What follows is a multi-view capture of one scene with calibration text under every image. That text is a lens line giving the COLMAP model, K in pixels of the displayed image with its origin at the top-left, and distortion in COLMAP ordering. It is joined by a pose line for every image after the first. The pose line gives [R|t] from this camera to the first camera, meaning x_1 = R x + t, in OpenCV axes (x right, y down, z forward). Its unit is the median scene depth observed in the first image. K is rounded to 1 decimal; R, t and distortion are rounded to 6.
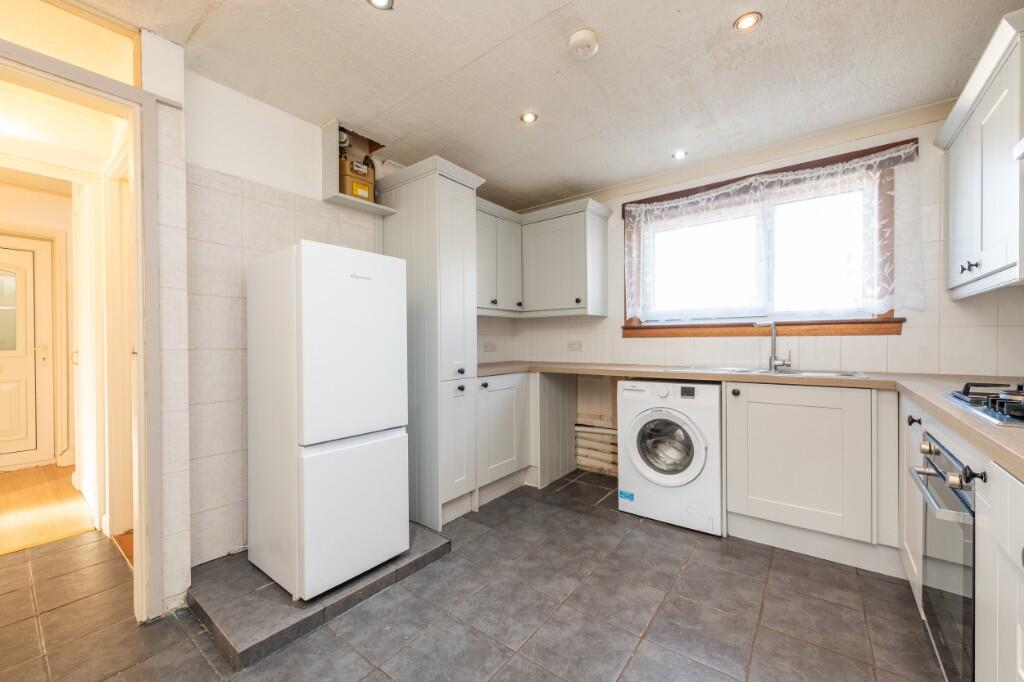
lens RADIAL K [[403.4, 0, 510.8], [0, 403.4, 343.6], [0, 0, 1]] dist [0.017979, -0.005970]
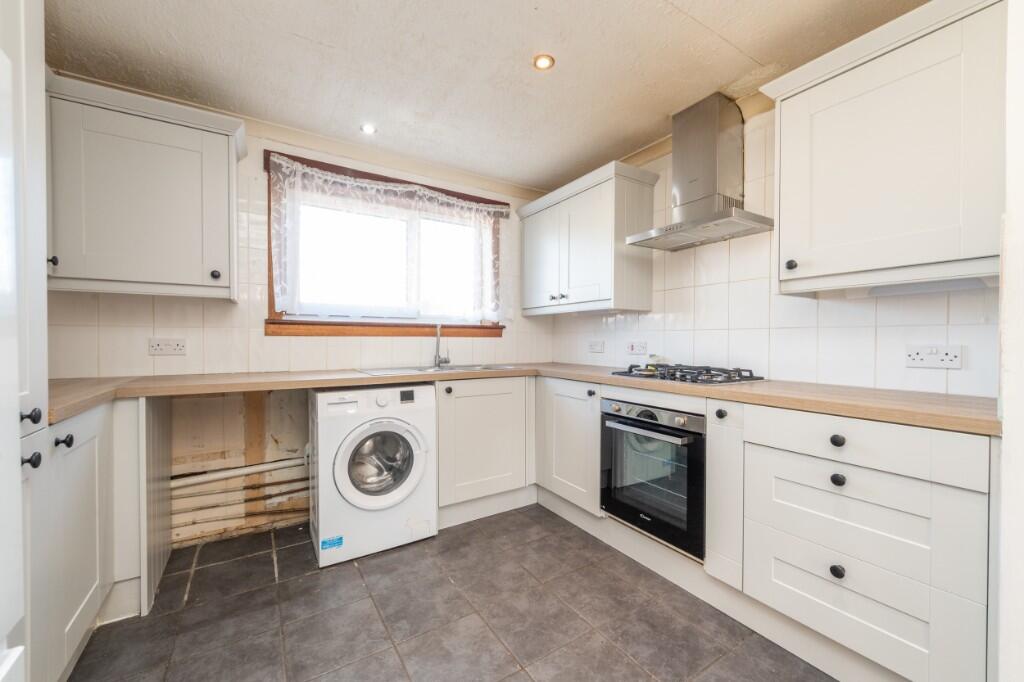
lens RADIAL K [[403.4, 0, 510.8], [0, 403.4, 343.6], [0, 0, 1]] dist [0.017979, -0.005970]
pose [[0.341041, -0.001043, 0.940048, -0.327628], [-0.000534, 0.999999, 0.001304, -0.001338], [-0.940048, -0.000947, 0.341040, 0.435716]]
